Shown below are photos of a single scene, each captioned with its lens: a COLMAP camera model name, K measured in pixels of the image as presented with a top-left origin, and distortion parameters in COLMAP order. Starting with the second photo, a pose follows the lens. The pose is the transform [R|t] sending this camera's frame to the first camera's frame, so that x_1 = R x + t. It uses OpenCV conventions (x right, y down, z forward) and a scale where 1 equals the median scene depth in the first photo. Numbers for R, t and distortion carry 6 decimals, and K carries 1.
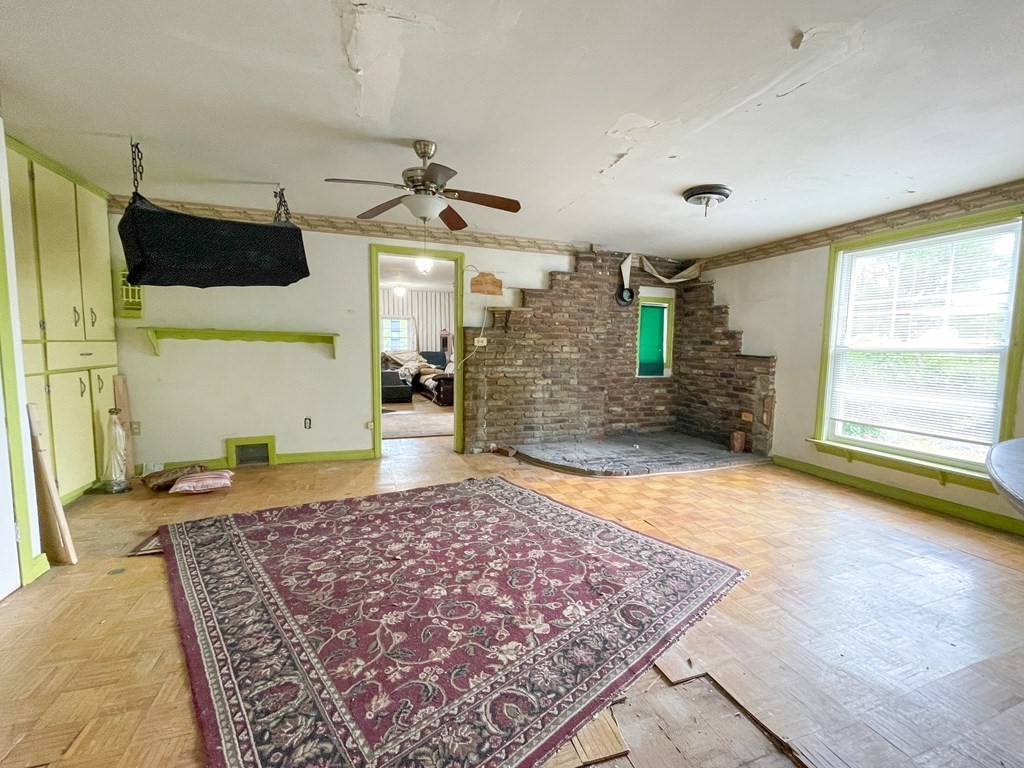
lens RADIAL K [[441.0, 0, 512.0], [0, 441.0, 384.0], [0, 0, 1]] dist [0.000677, 0.000546]
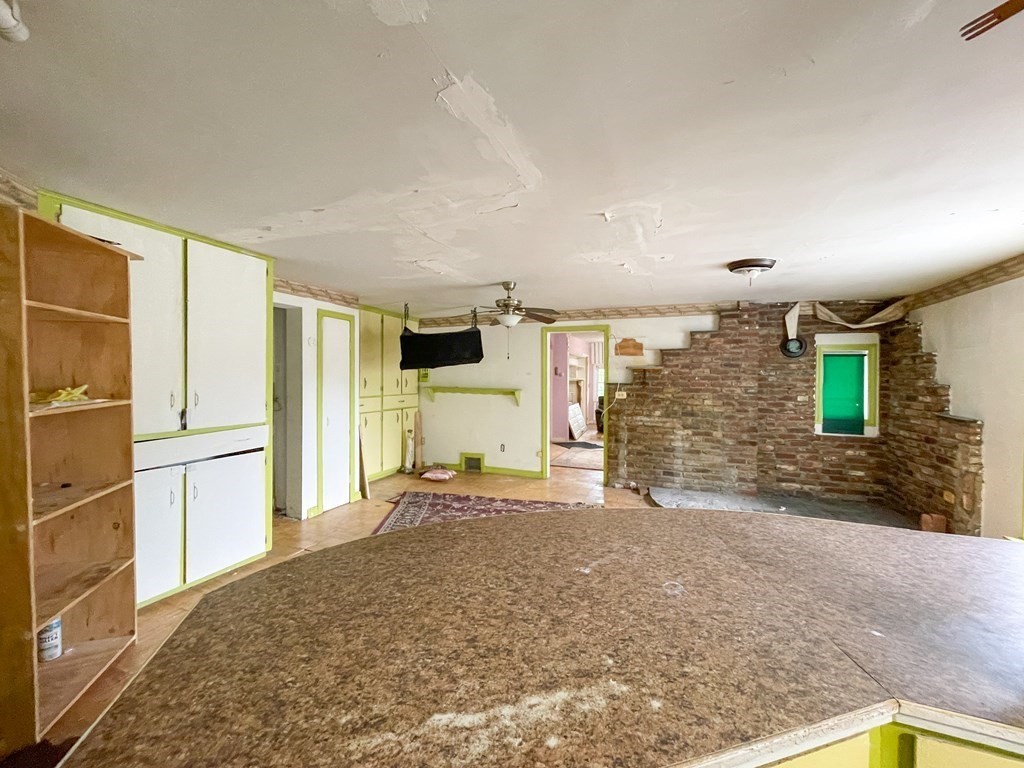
lens RADIAL K [[441.0, 0, 512.0], [0, 441.0, 384.0], [0, 0, 1]] dist [0.000677, 0.000546]
pose [[0.743461, -0.000647, -0.668778, 0.480739], [-0.054304, 0.996639, -0.061333, -0.033037], [0.666570, 0.081916, 0.740928, -0.096562]]
